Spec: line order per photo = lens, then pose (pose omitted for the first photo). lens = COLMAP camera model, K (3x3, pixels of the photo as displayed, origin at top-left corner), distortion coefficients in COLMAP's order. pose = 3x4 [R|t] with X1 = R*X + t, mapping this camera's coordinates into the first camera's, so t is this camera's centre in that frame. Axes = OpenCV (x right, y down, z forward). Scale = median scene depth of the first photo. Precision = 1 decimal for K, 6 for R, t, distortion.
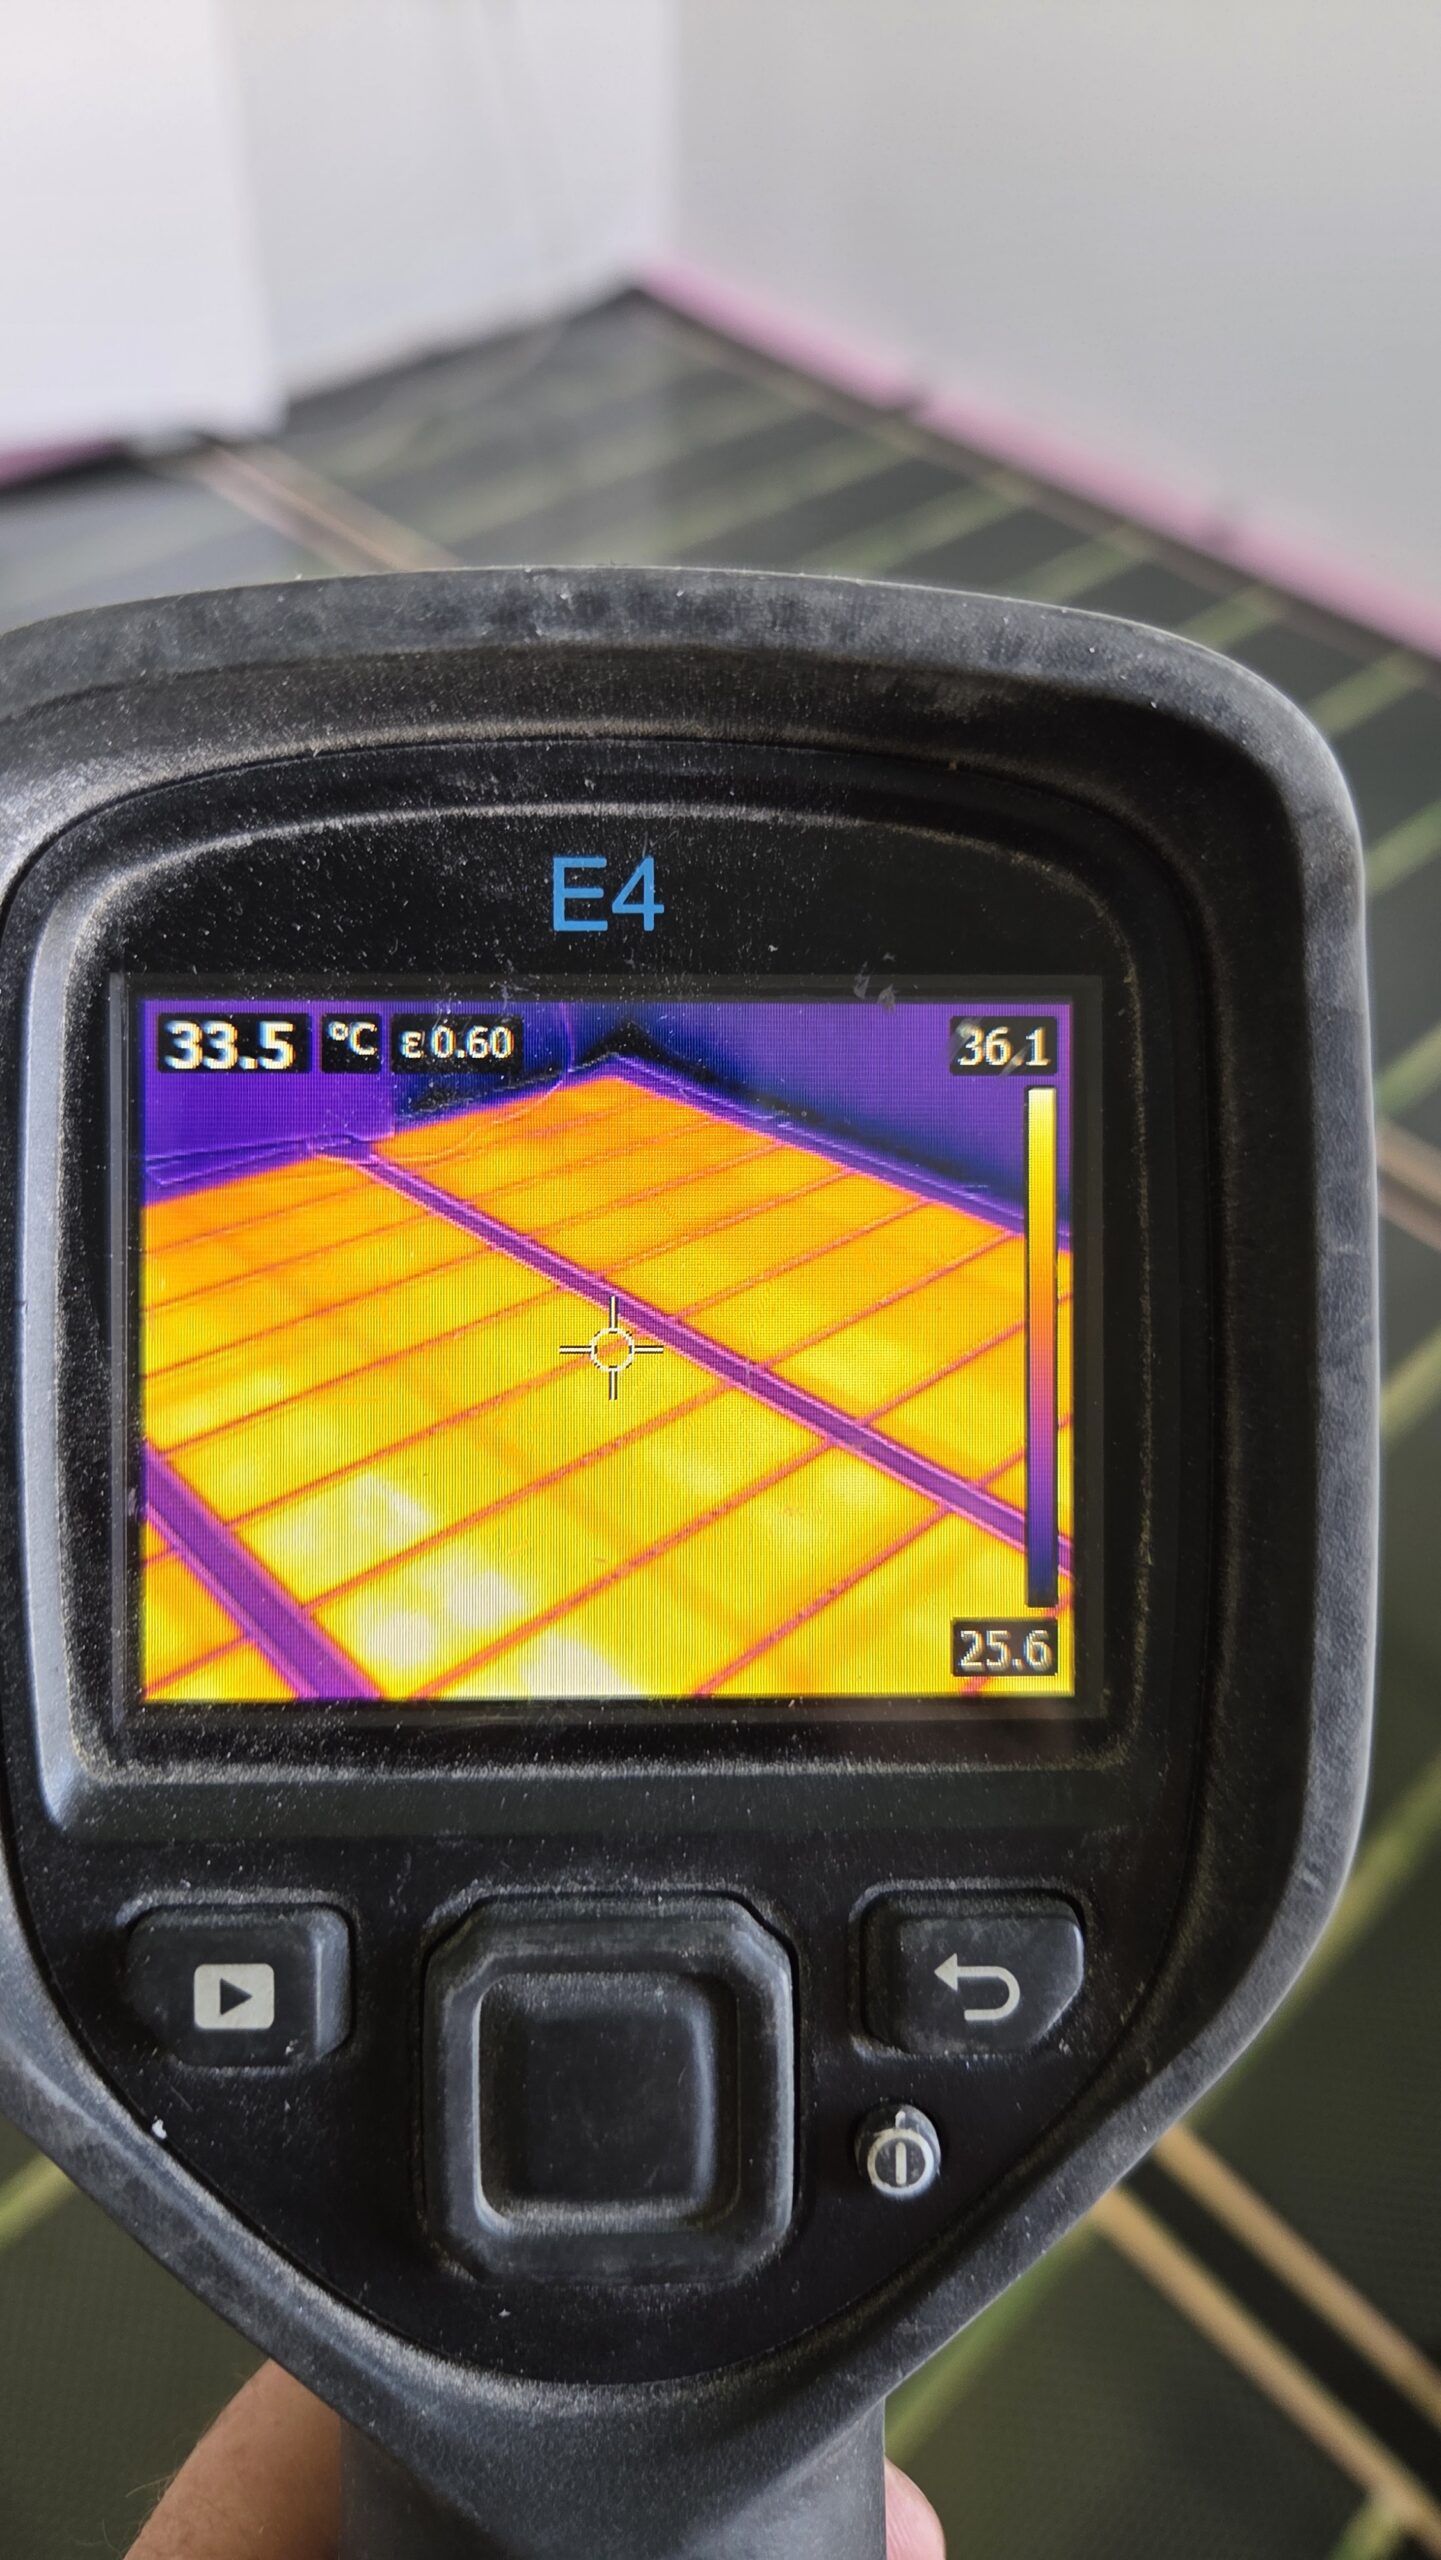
lens RADIAL K [[1716.0, 0, 699.4], [0, 1716.0, 1264.0], [0, 0, 1]] dist [-0.036489, -0.013905]
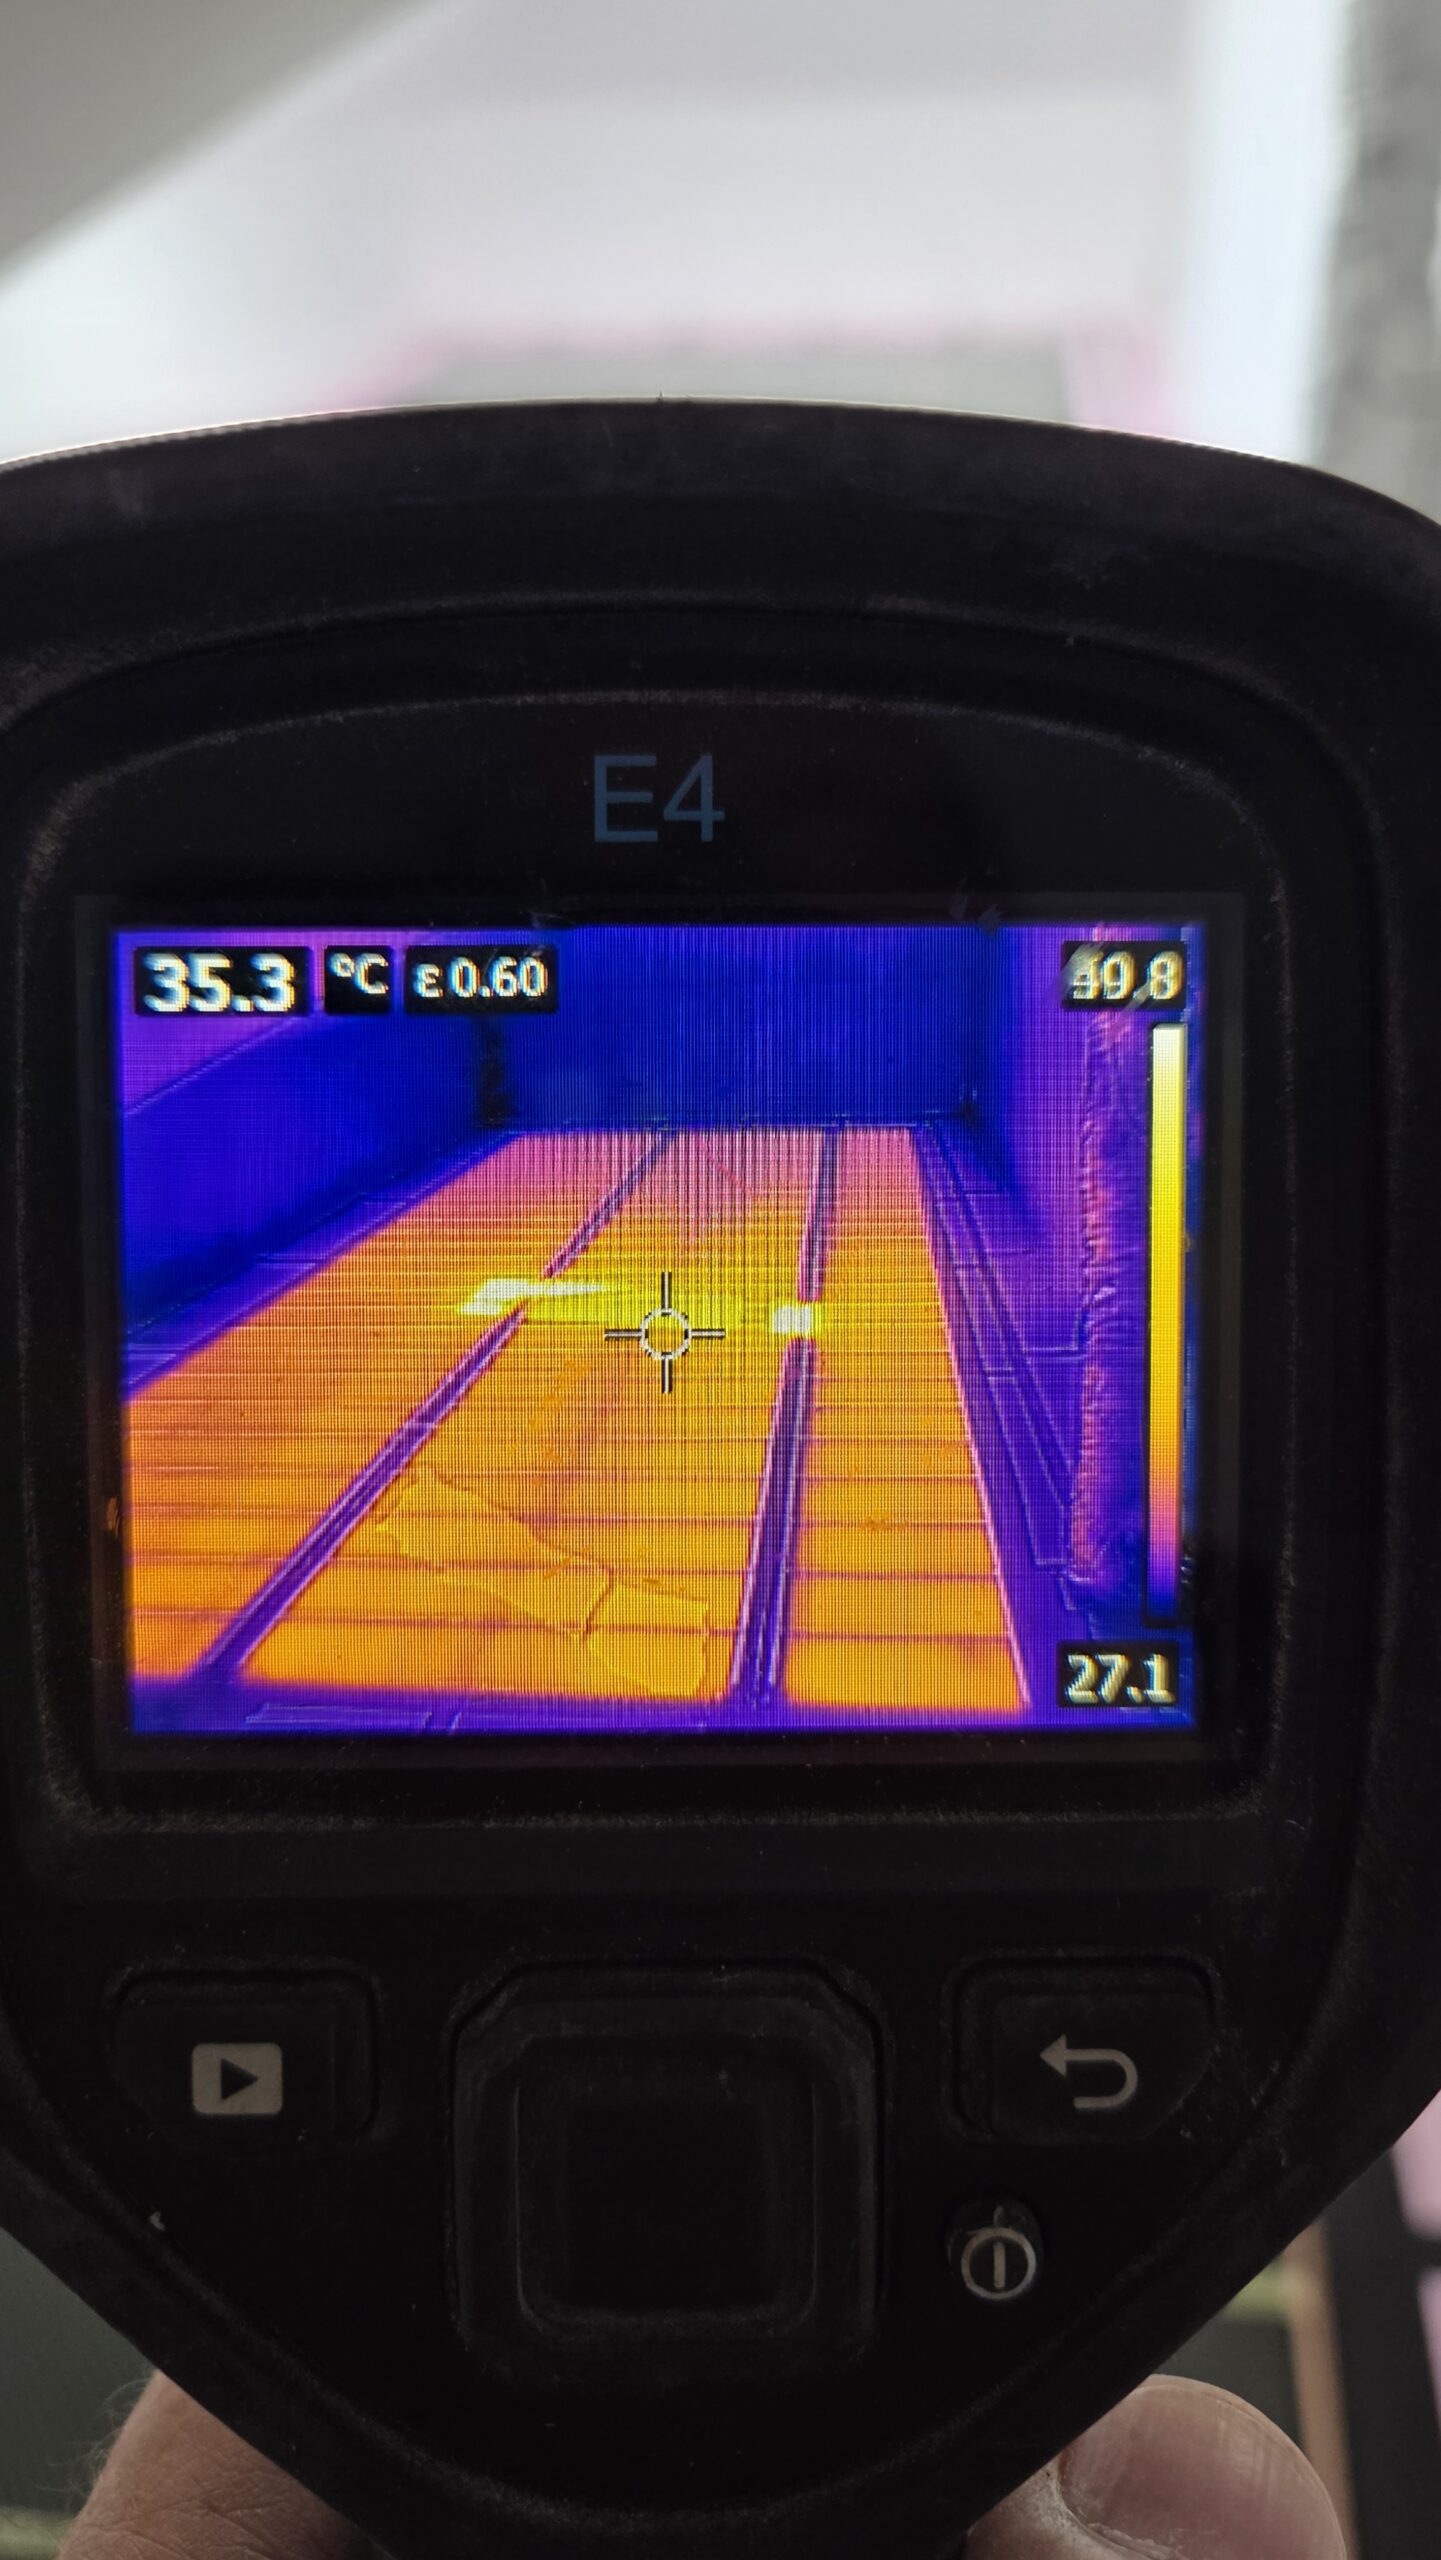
lens RADIAL K [[1716.0, 0, 724.8], [0, 1716.0, 1275.2], [0, 0, 1]] dist [-0.036489, -0.013905]
pose [[0.999845, -0.001777, -0.017520, -0.006507], [0.002723, 0.998531, 0.054124, -0.027633], [0.017398, -0.054163, 0.998381, 0.149174]]
